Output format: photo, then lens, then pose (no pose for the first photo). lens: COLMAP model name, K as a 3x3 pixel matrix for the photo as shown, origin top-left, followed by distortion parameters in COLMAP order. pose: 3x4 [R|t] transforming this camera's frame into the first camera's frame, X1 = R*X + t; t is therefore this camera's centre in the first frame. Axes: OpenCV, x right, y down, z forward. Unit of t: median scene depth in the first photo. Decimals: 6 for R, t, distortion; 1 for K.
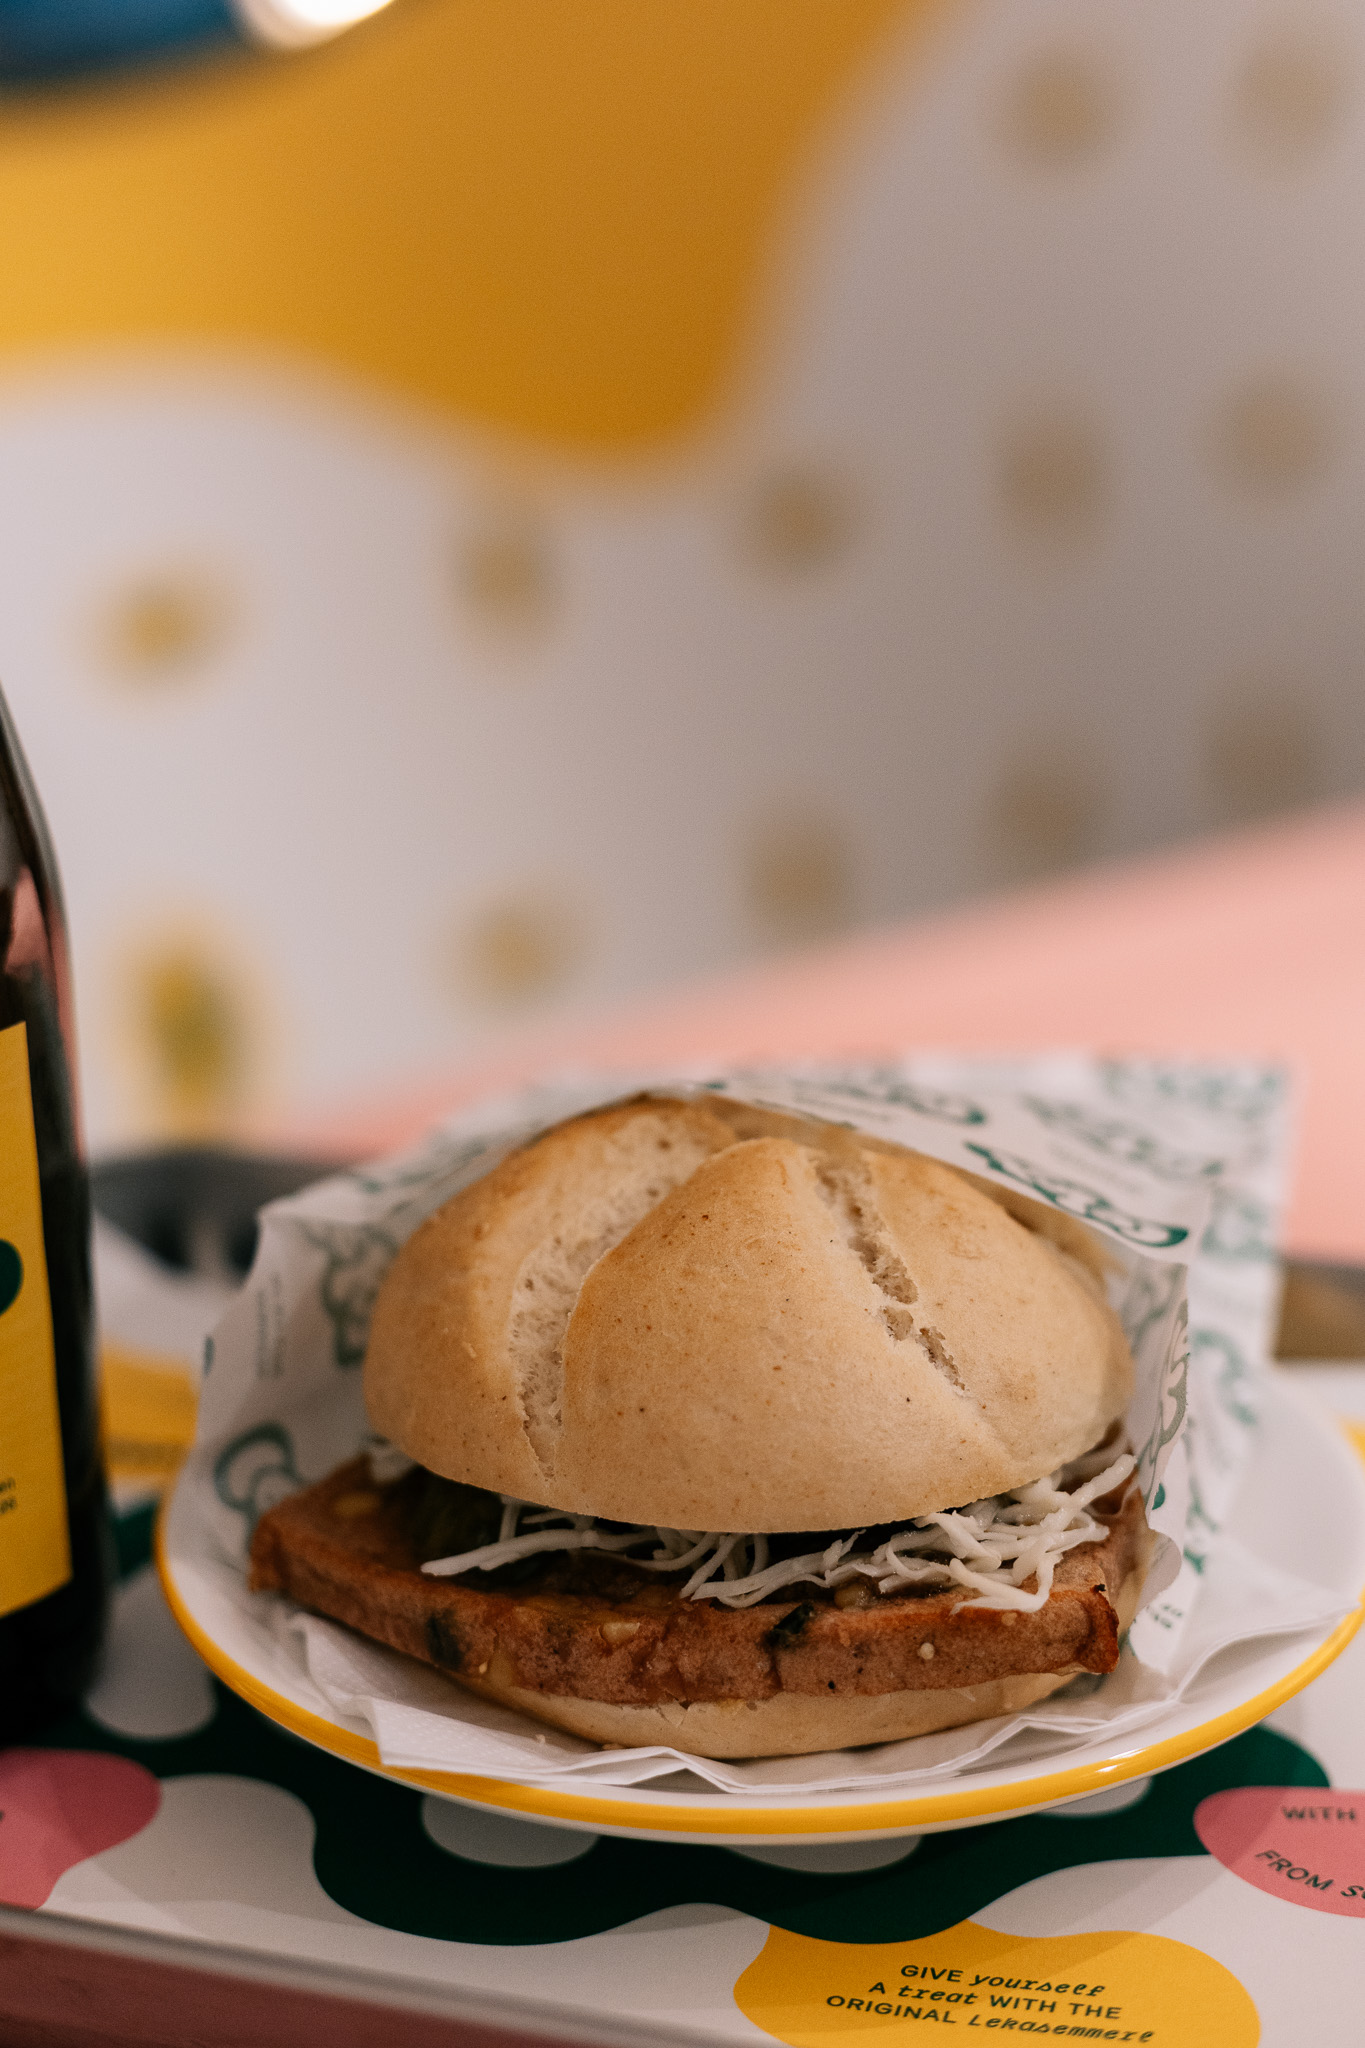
lens RADIAL K [[3348.0, 0, 682.5], [0, 3348.0, 1024.0], [0, 0, 1]] dist [-0.051901, -0.126160]
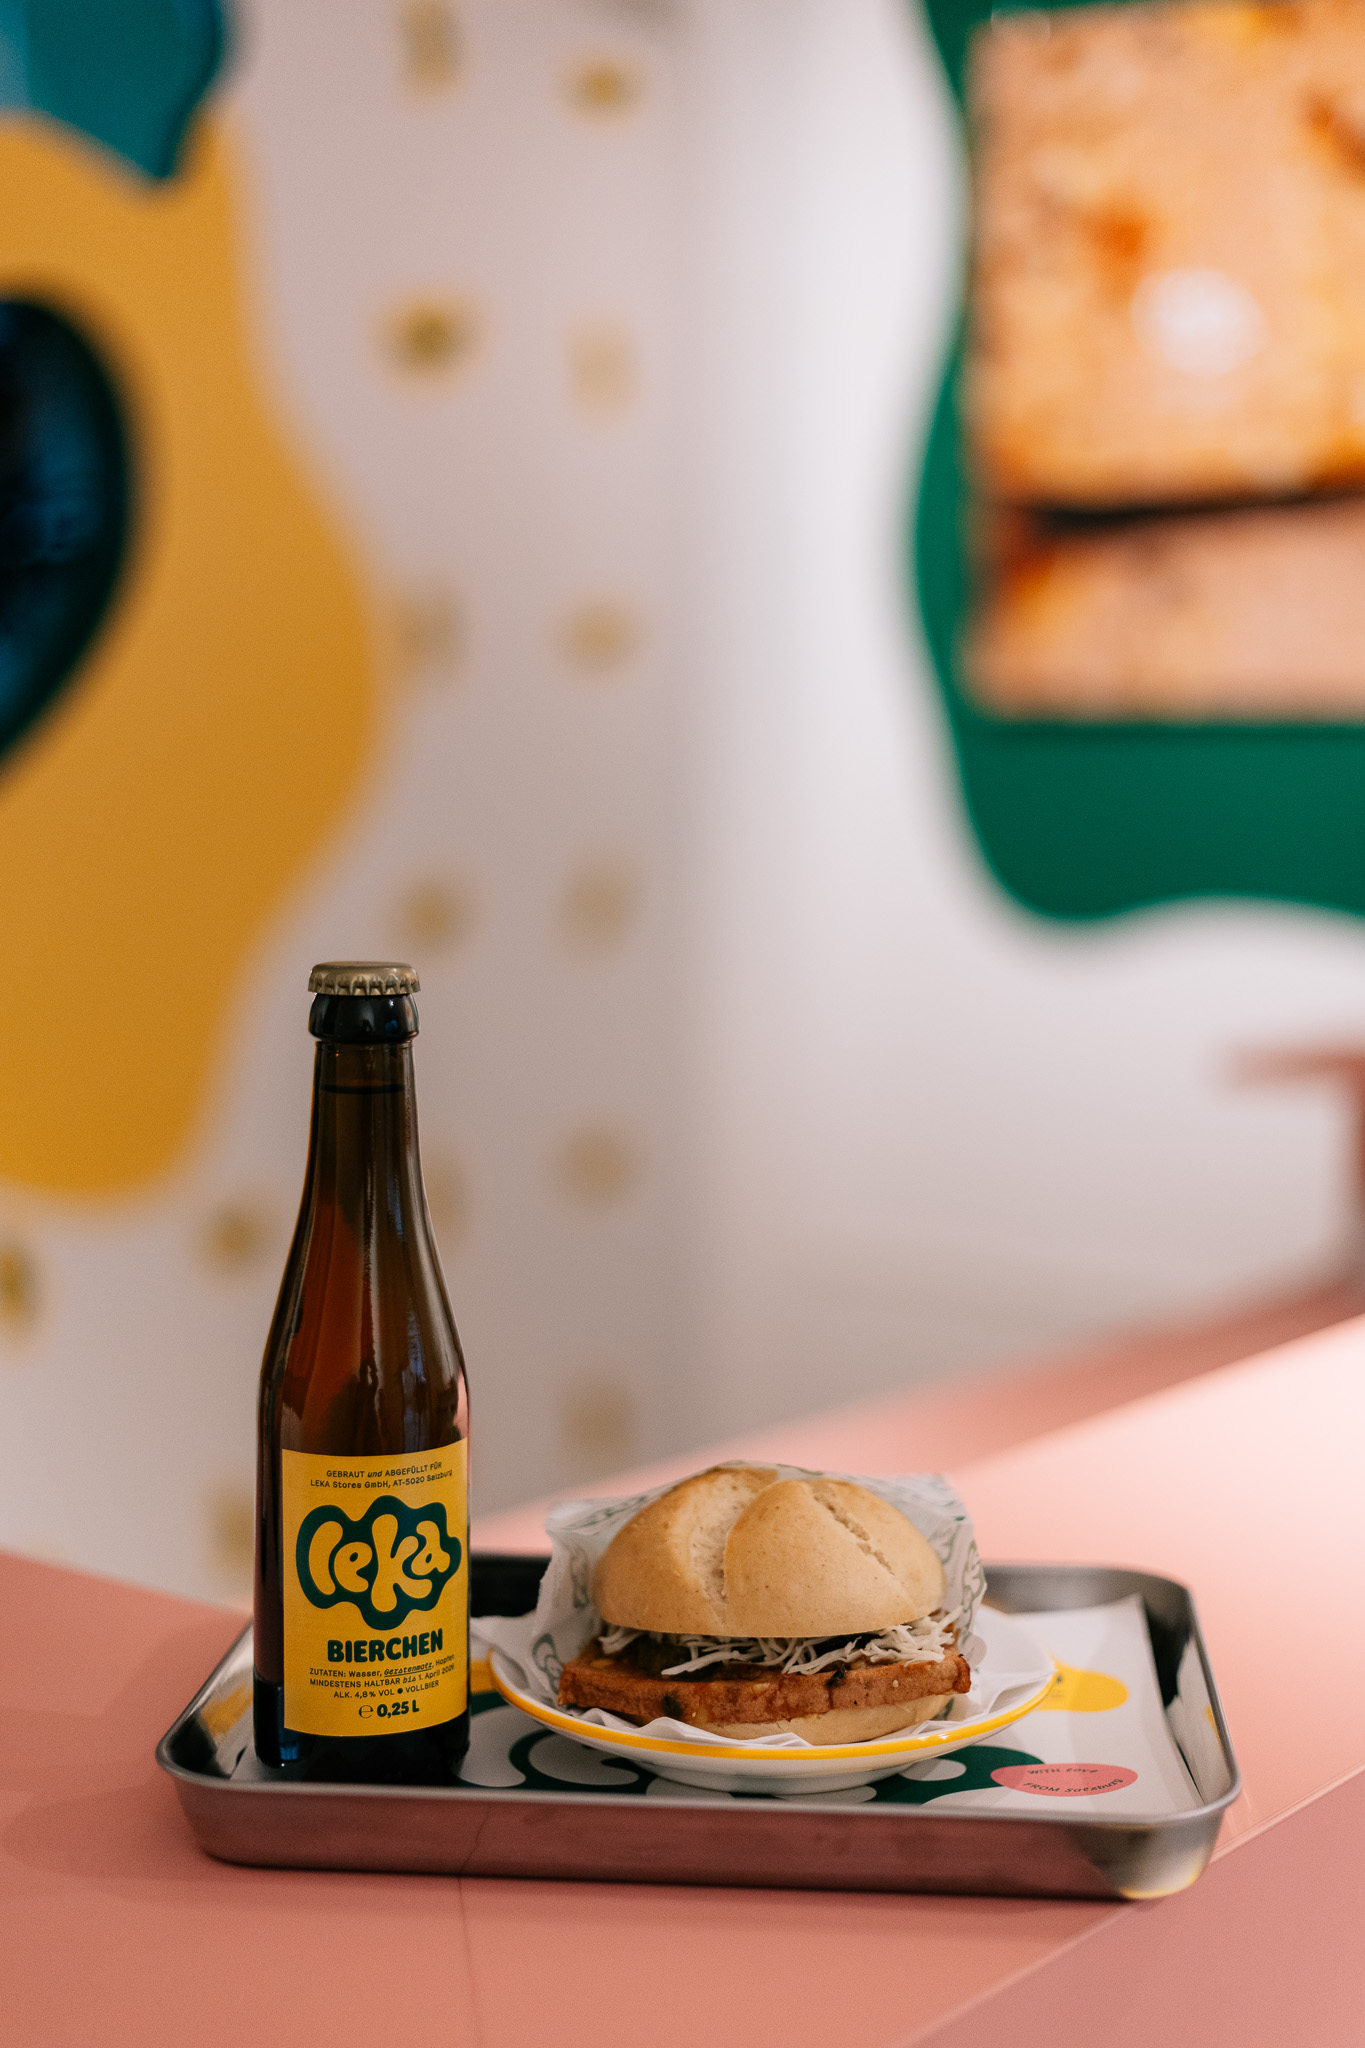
lens RADIAL K [[3348.0, 0, 682.5], [0, 3348.0, 1024.0], [0, 0, 1]] dist [-0.051901, -0.126160]
pose [[0.962036, 0.005268, 0.272872, -0.685564], [0.058120, 0.972926, -0.223690, 0.245226], [-0.266663, 0.231057, 0.935683, -1.203815]]
